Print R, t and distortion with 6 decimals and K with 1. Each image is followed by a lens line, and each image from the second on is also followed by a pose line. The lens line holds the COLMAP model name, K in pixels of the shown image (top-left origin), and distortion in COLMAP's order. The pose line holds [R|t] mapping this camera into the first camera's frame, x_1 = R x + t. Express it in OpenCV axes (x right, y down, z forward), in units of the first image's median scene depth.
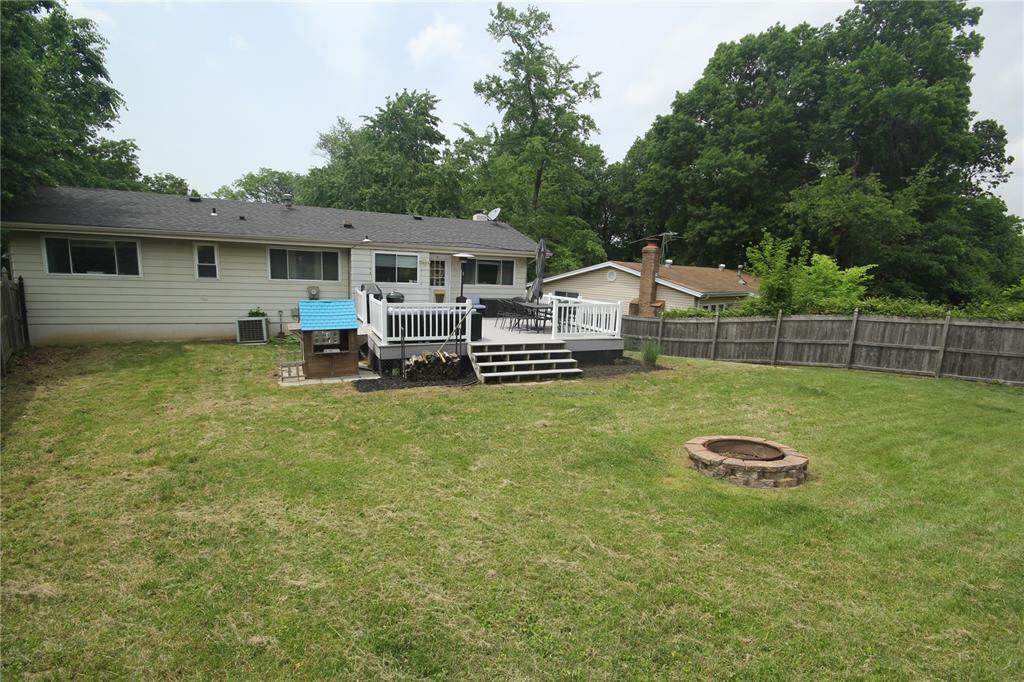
lens RADIAL K [[471.6, 0, 515.0], [0, 471.6, 340.9], [0, 0, 1]] dist [0.000375, -0.007571]
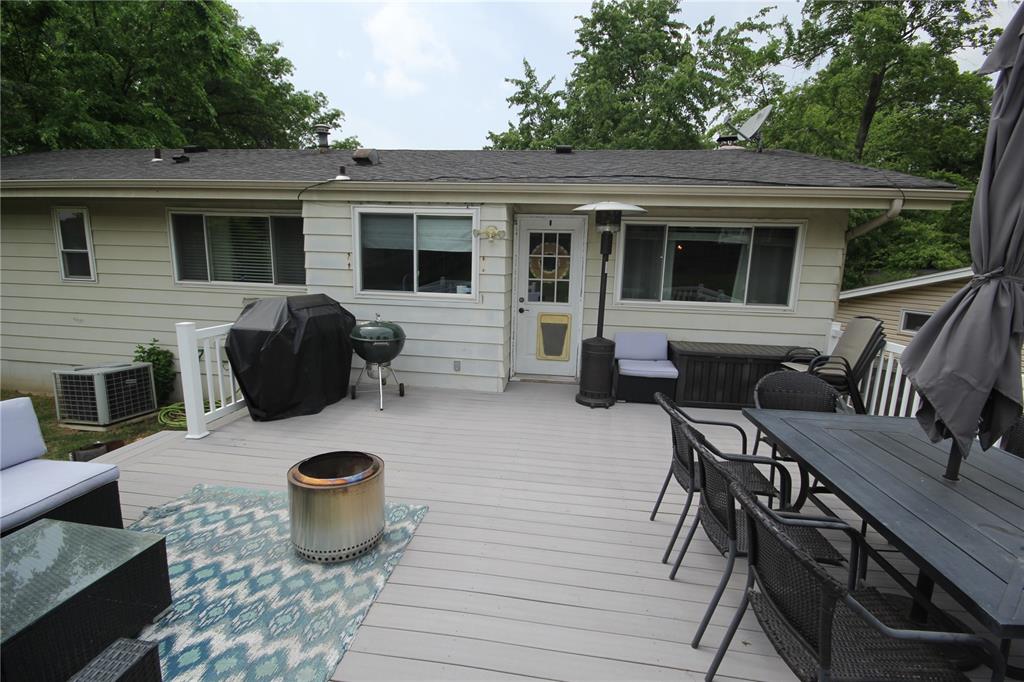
lens RADIAL K [[471.6, 0, 513.7], [0, 471.6, 344.3], [0, 0, 1]] dist [0.000375, -0.007571]
pose [[0.848148, 0.074706, -0.524465, 0.007833], [-0.075560, 0.996944, 0.019813, -0.090008], [0.524343, 0.022824, 0.851201, 0.680385]]
